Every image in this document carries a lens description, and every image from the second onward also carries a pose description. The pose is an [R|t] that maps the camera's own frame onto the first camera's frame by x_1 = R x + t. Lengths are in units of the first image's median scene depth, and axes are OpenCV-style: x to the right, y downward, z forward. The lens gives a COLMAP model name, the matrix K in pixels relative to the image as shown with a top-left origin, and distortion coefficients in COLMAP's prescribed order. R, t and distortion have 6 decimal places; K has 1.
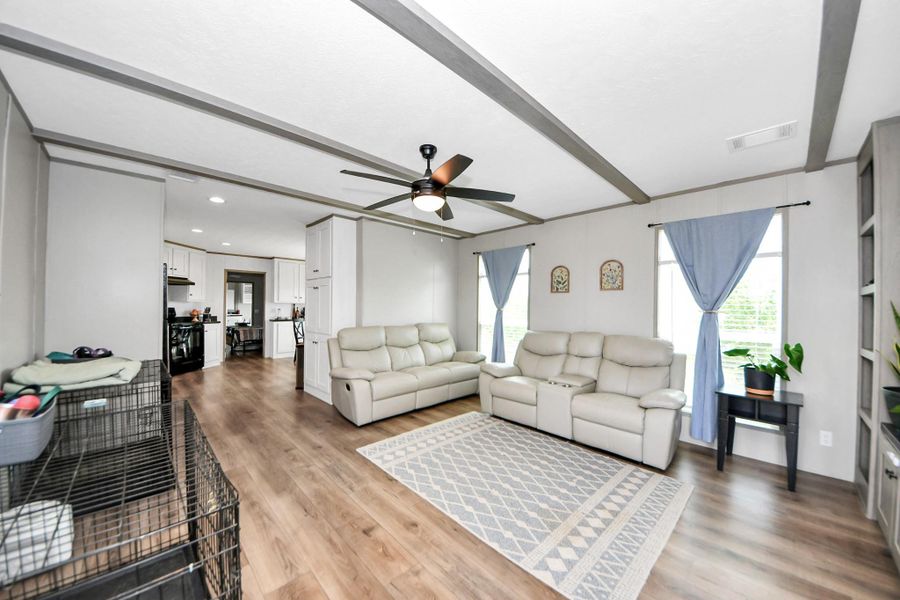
lens RADIAL K [[349.1, 0, 450.0], [0, 349.1, 300.0], [0, 0, 1]] dist [0.010246, 0.000129]
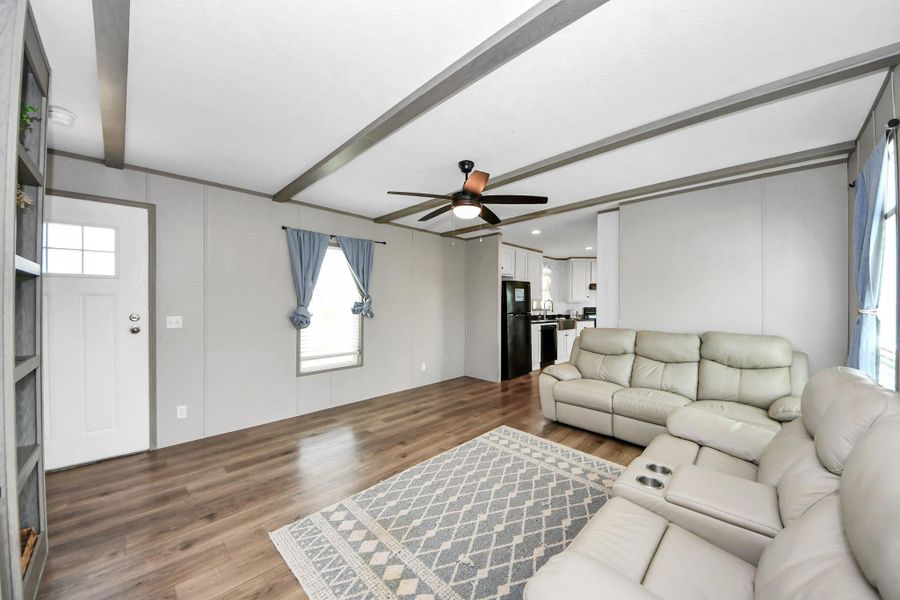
lens RADIAL K [[324.3, 0, 454.3], [0, 324.3, 308.8], [0, 0, 1]] dist [0.000456, 0.000424]
pose [[0.008556, 0.021075, -0.999741, 0.973546], [-0.007849, 0.999748, 0.021008, 0.004810], [0.999933, 0.007667, 0.008719, 0.952163]]
